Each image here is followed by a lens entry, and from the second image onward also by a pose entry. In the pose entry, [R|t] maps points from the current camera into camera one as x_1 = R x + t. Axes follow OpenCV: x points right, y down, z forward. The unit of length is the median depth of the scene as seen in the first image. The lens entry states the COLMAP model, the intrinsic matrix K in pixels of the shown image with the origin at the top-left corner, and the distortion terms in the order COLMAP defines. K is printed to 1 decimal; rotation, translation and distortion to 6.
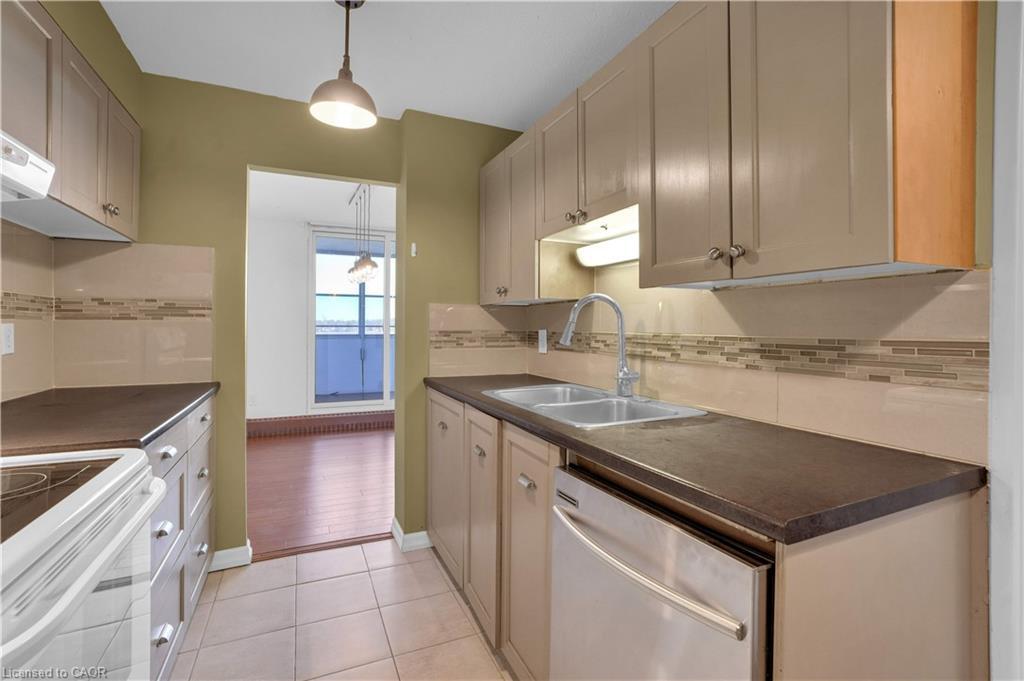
lens RADIAL K [[480.9, 0, 515.3], [0, 480.9, 330.2], [0, 0, 1]] dist [0.001744, 0.000165]
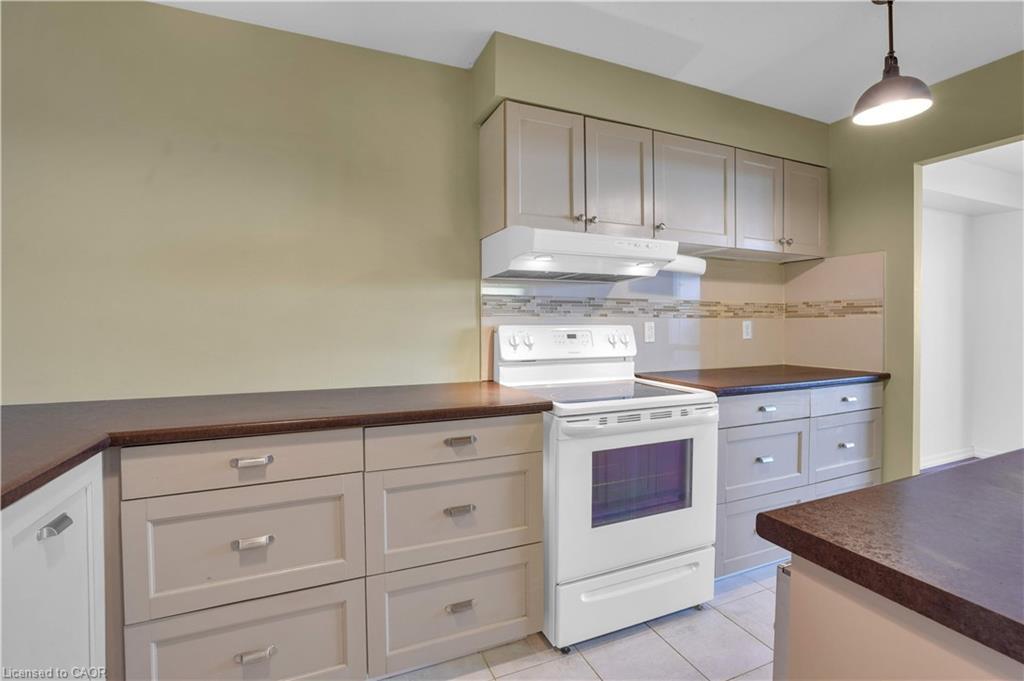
lens RADIAL K [[452.2, 0, 512.7], [0, 452.2, 334.5], [0, 0, 1]] dist [-0.001000, -0.000050]
pose [[-0.015663, 0.022203, -0.999631, 0.475432], [-0.006563, 0.999730, 0.022308, 0.002929], [0.999856, 0.006910, -0.015513, 0.193161]]
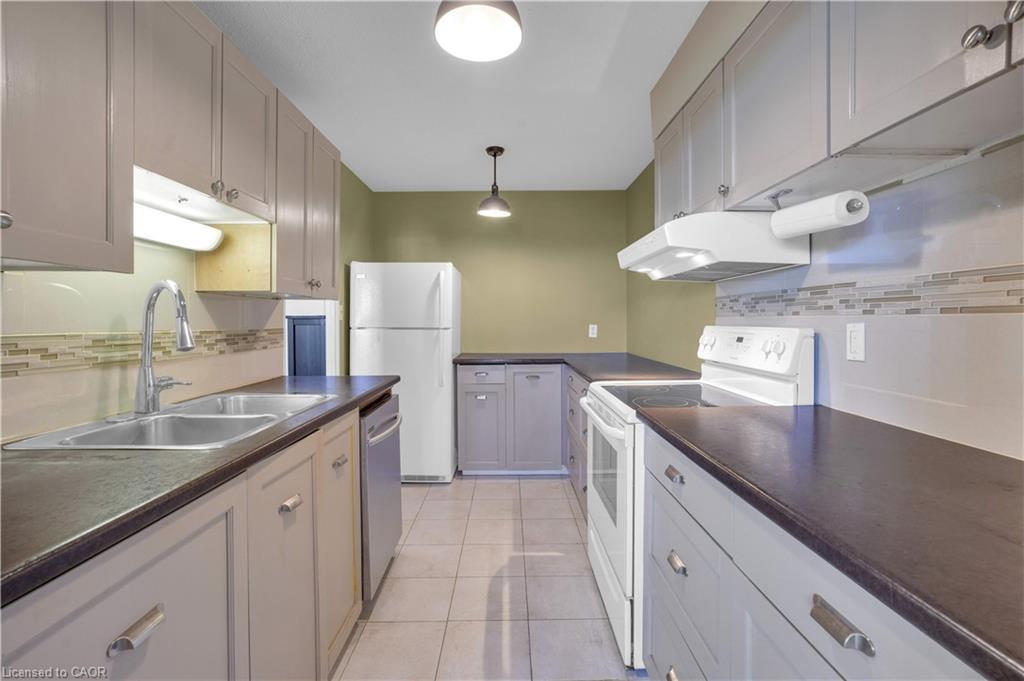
lens RADIAL K [[480.9, 0, 512.7], [0, 480.9, 332.7], [0, 0, 1]] dist [0.001744, 0.000165]
pose [[-0.915596, -0.011933, 0.401922, -0.600671], [0.000982, 0.999490, 0.031910, -0.015874], [-0.402098, 0.029612, -0.915118, 1.427108]]
